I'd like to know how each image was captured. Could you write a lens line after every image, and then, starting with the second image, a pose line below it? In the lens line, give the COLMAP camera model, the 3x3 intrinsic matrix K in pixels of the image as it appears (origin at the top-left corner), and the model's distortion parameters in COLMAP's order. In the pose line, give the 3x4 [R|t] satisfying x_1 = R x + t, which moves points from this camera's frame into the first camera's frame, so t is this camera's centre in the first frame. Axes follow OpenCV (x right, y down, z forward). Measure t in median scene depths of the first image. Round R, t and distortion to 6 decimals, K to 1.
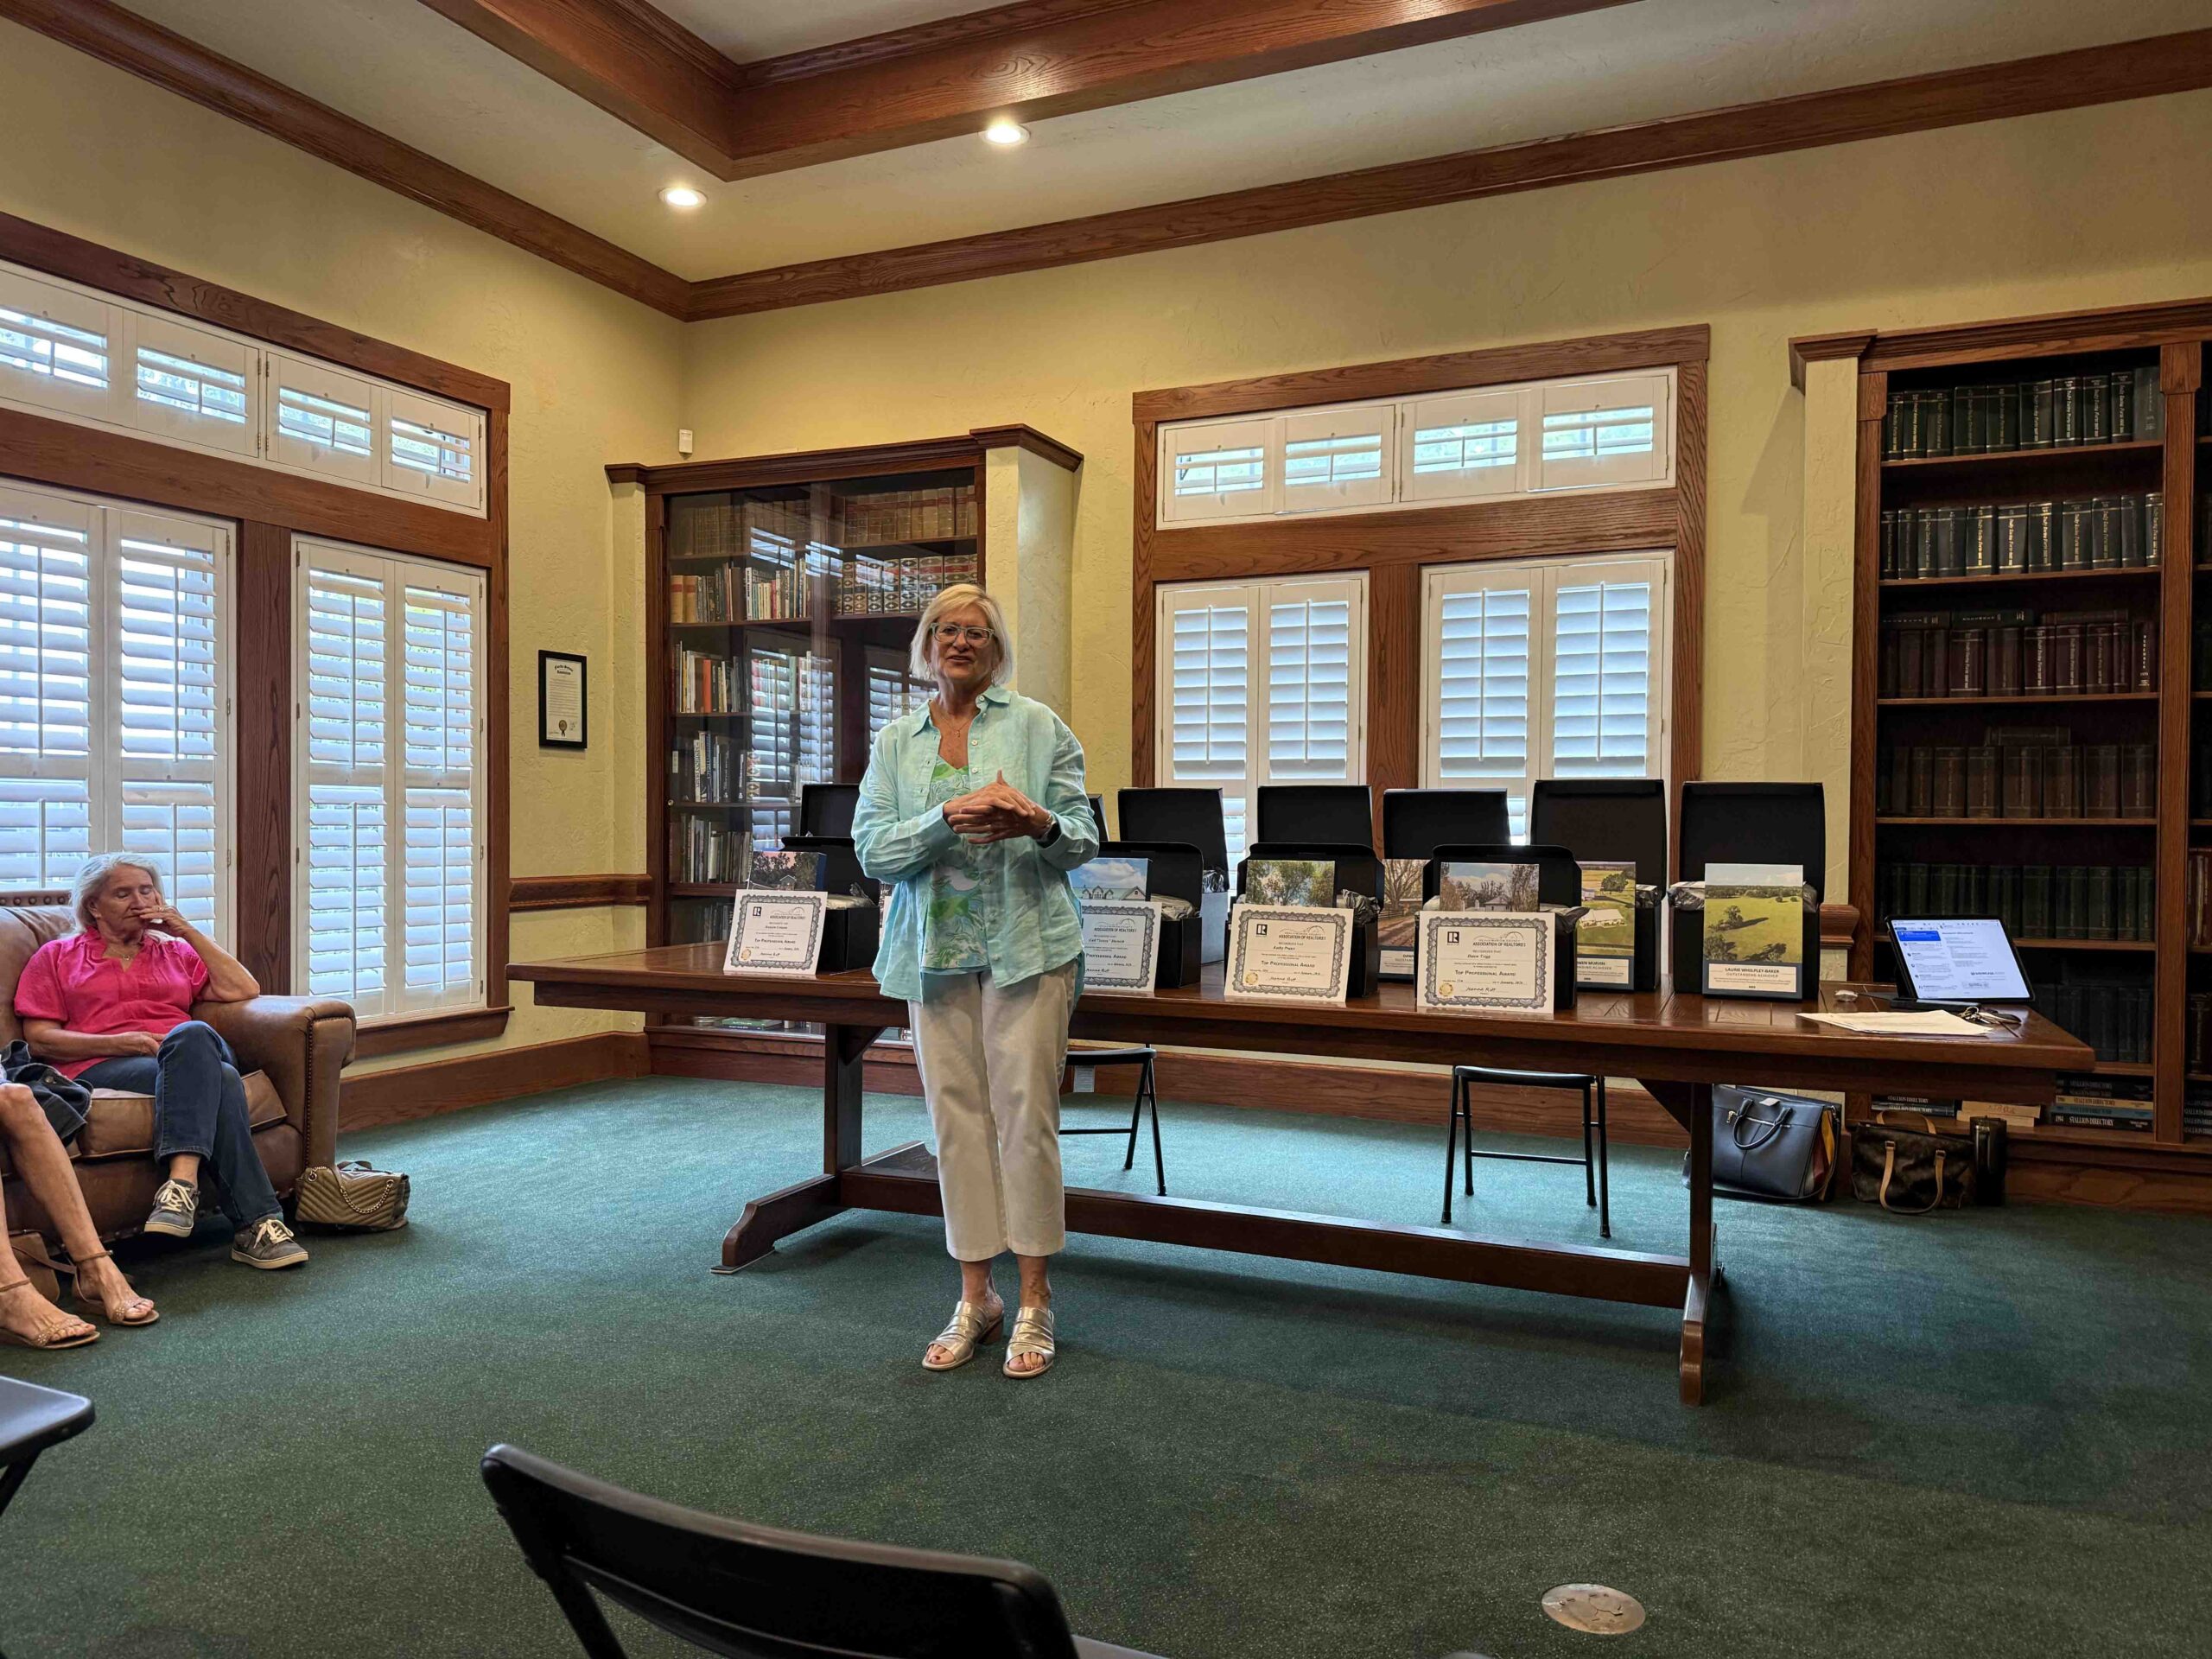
lens RADIAL K [[1579.9, 0, 1110.0], [0, 1579.9, 846.5], [0, 0, 1]] dist [0.054337, -0.070090]
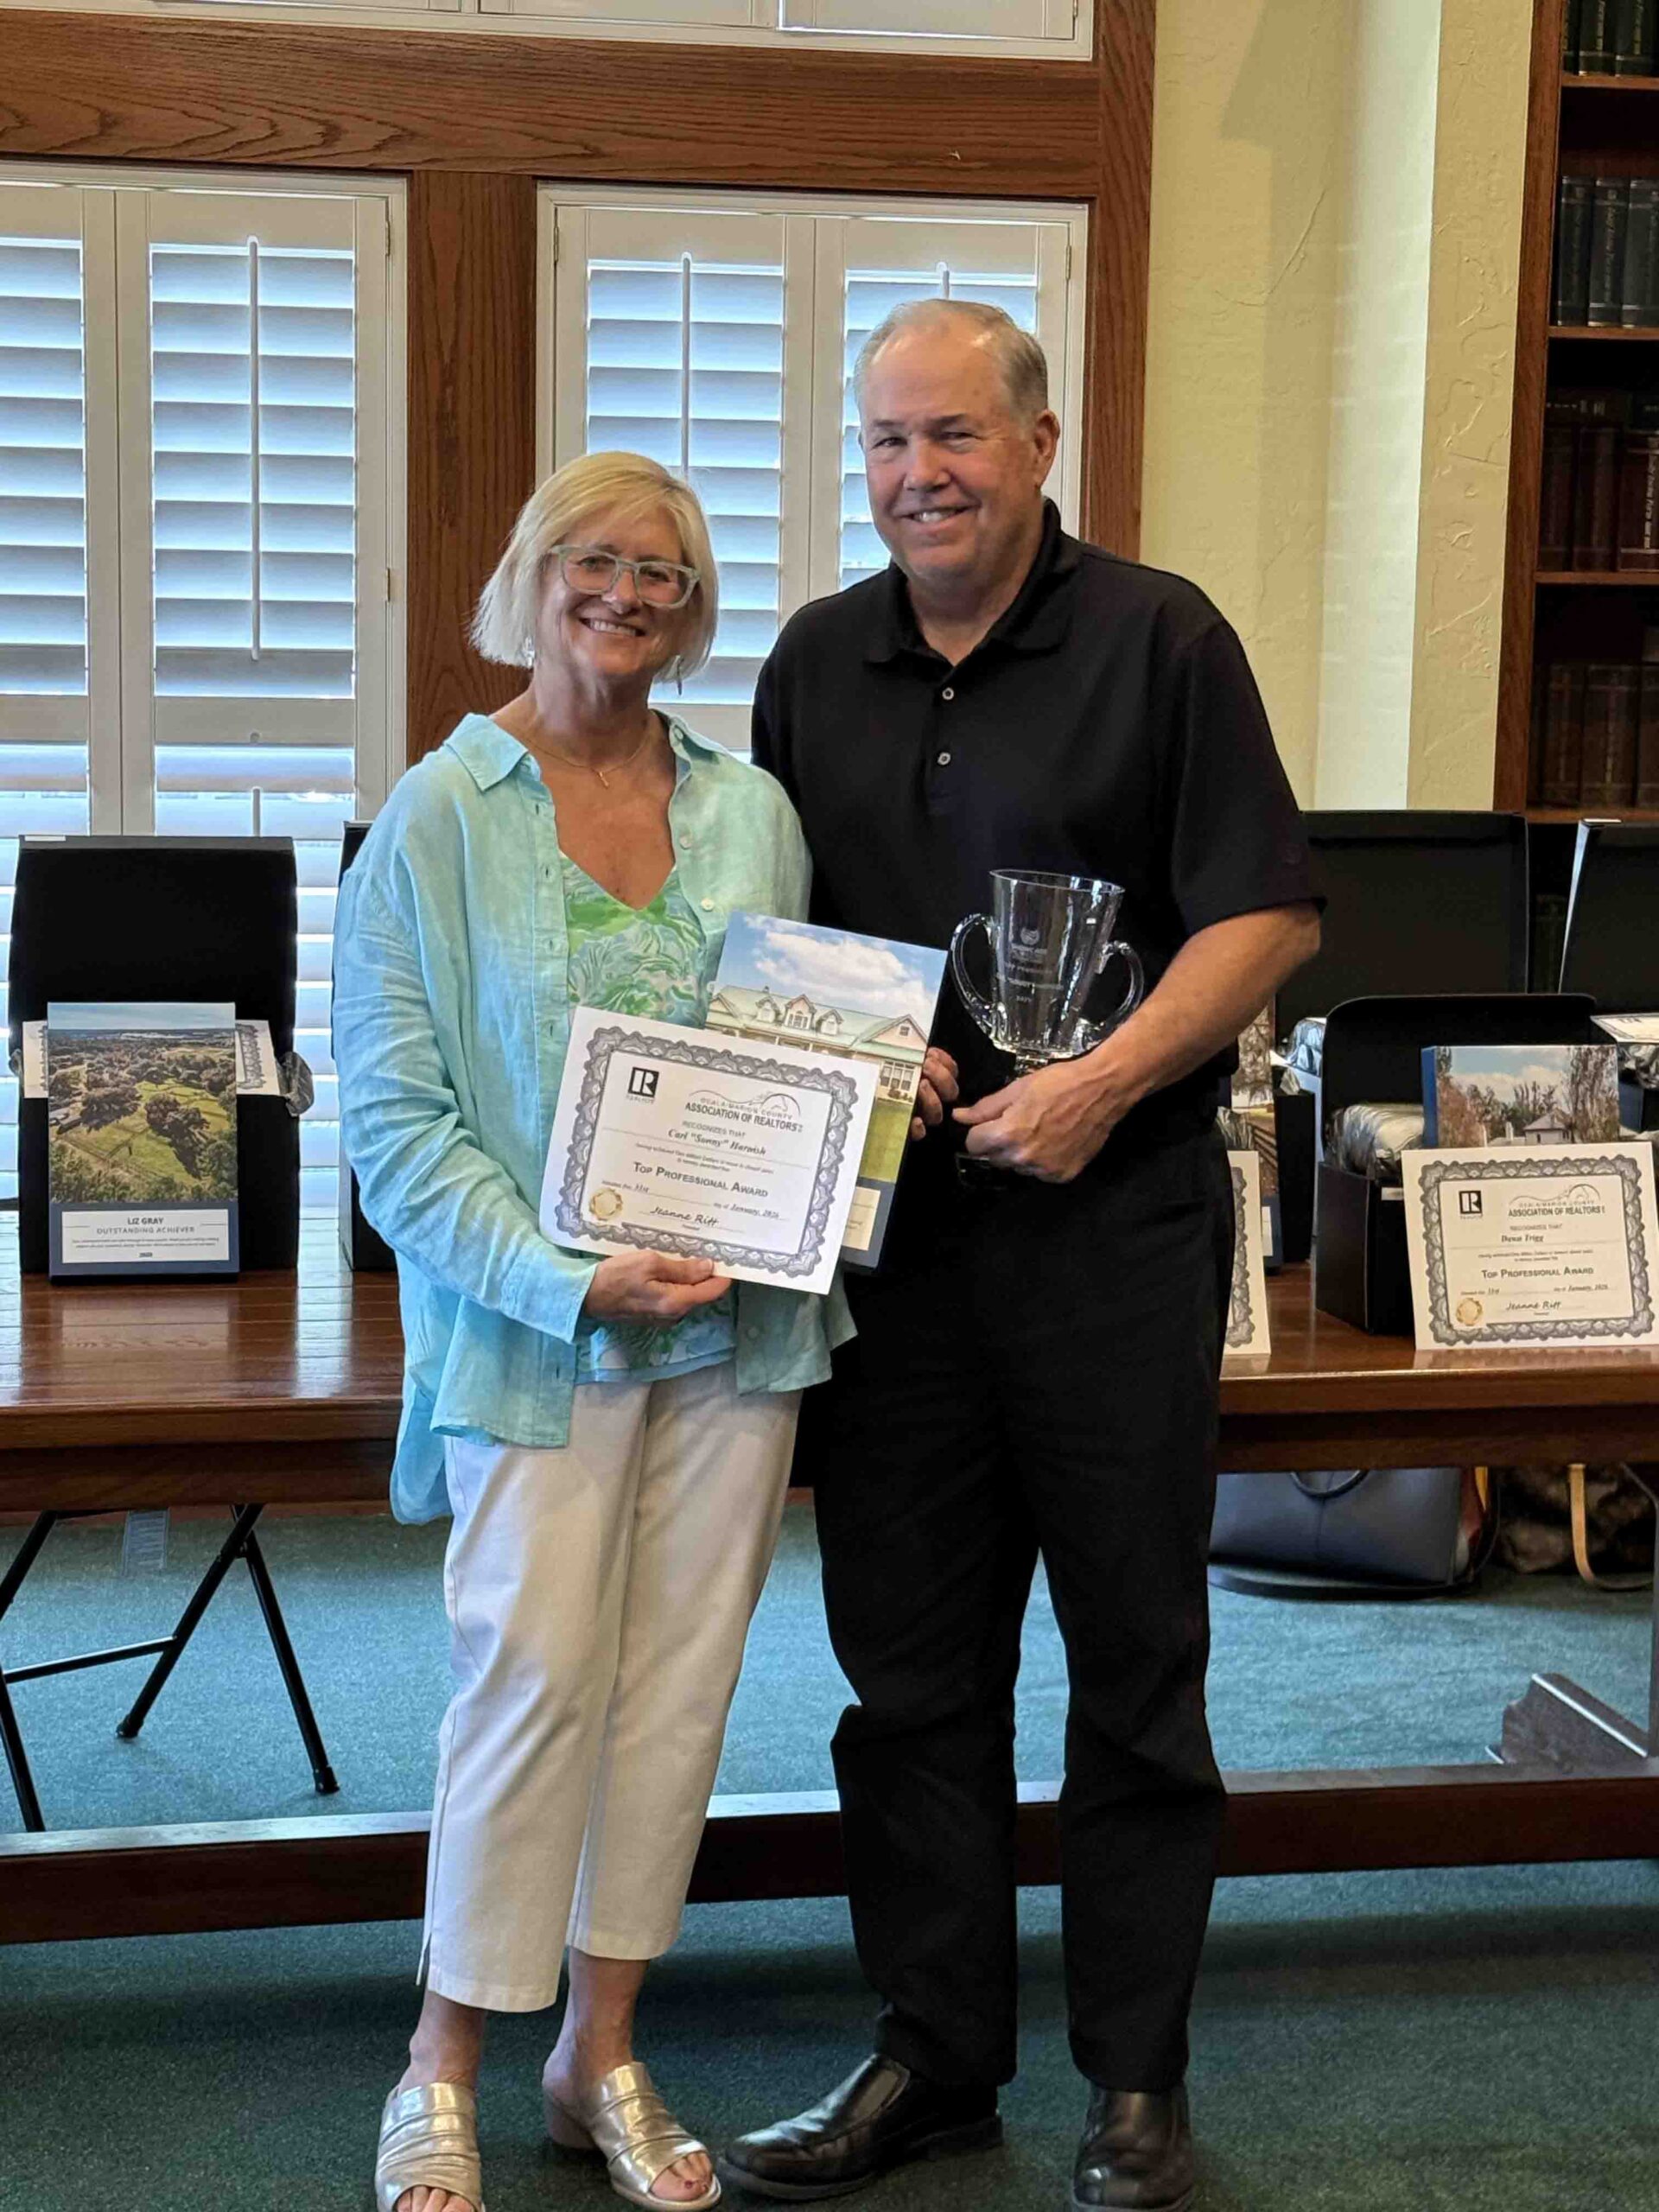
lens RADIAL K [[4204.9, 0, 896.6], [0, 4204.9, 1100.4], [0, 0, 1]] dist [0.125454, 0.000000]
pose [[0.811654, -0.064000, 0.580621, -0.427249], [-0.006308, 0.992962, 0.118268, -0.079376], [-0.584104, -0.099656, 0.805538, 0.041007]]
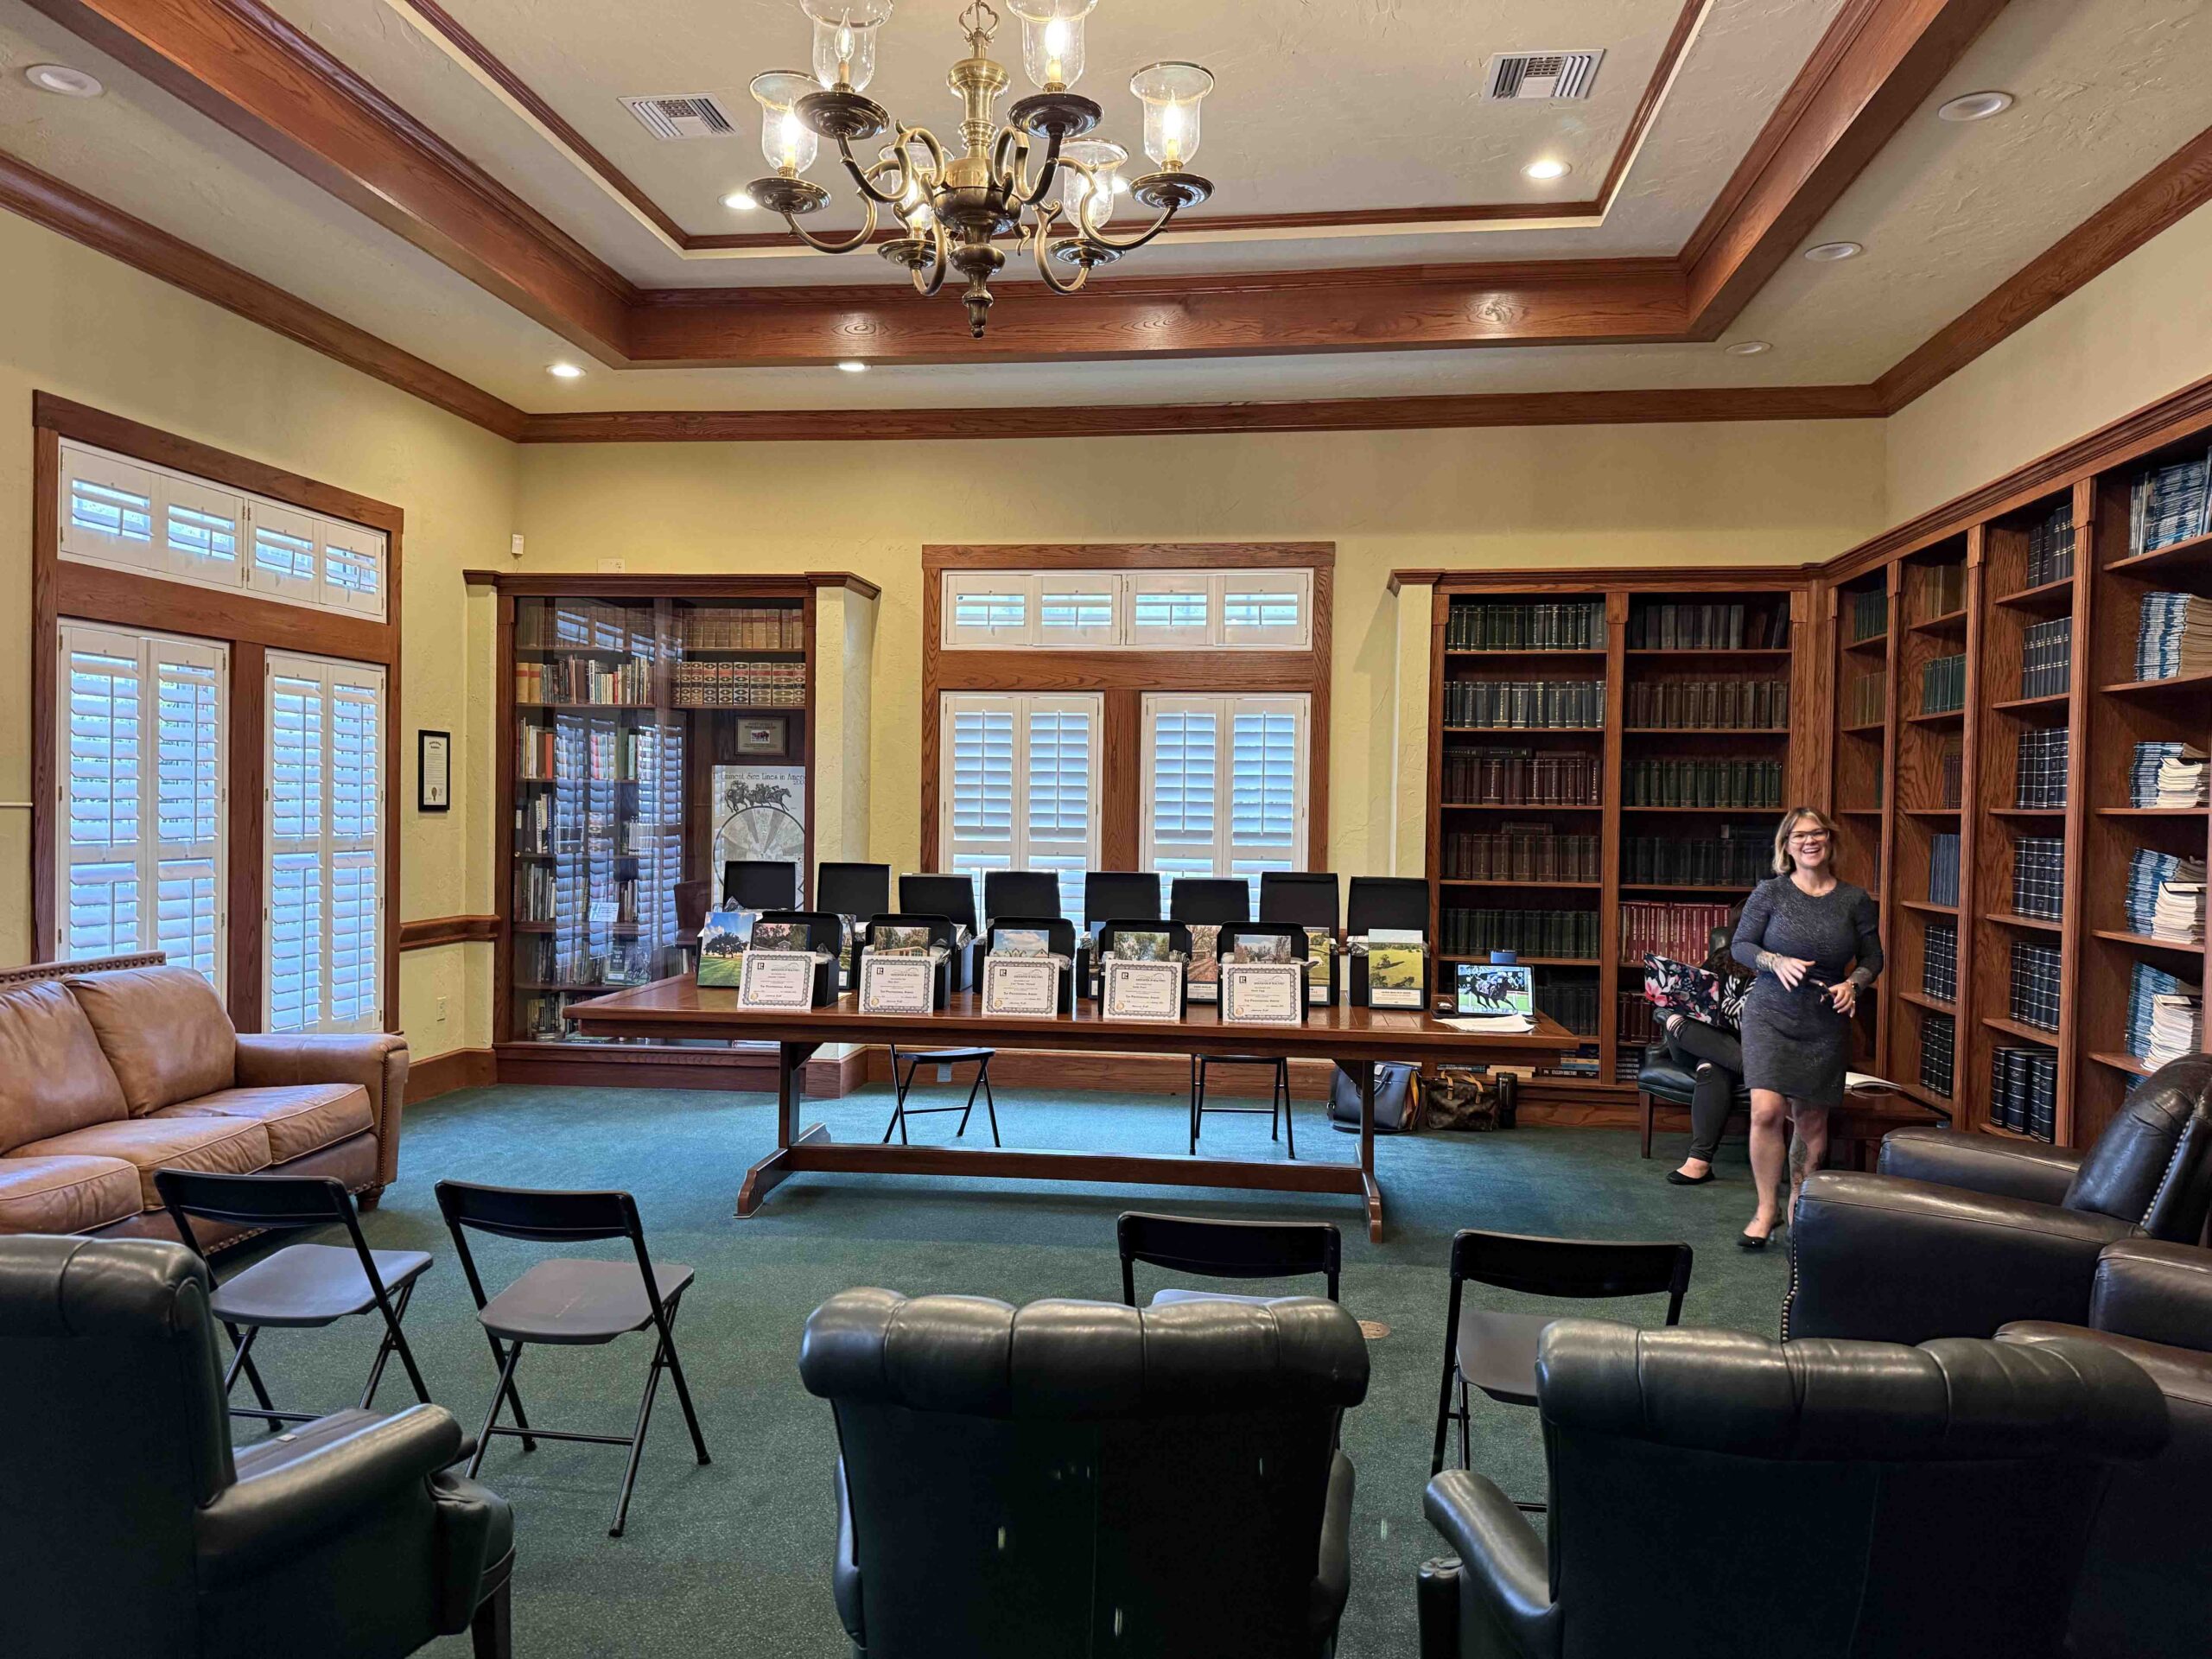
lens RADIAL K [[1584.6, 0, 1112.0], [0, 1584.6, 819.0], [0, 0, 1]] dist [0.126455, -0.009155]
pose [[0.957577, 0.005477, 0.288124, -0.258250], [-0.005268, 0.999985, -0.001500, -0.070409], [-0.288128, -0.000081, 0.957592, -0.371766]]
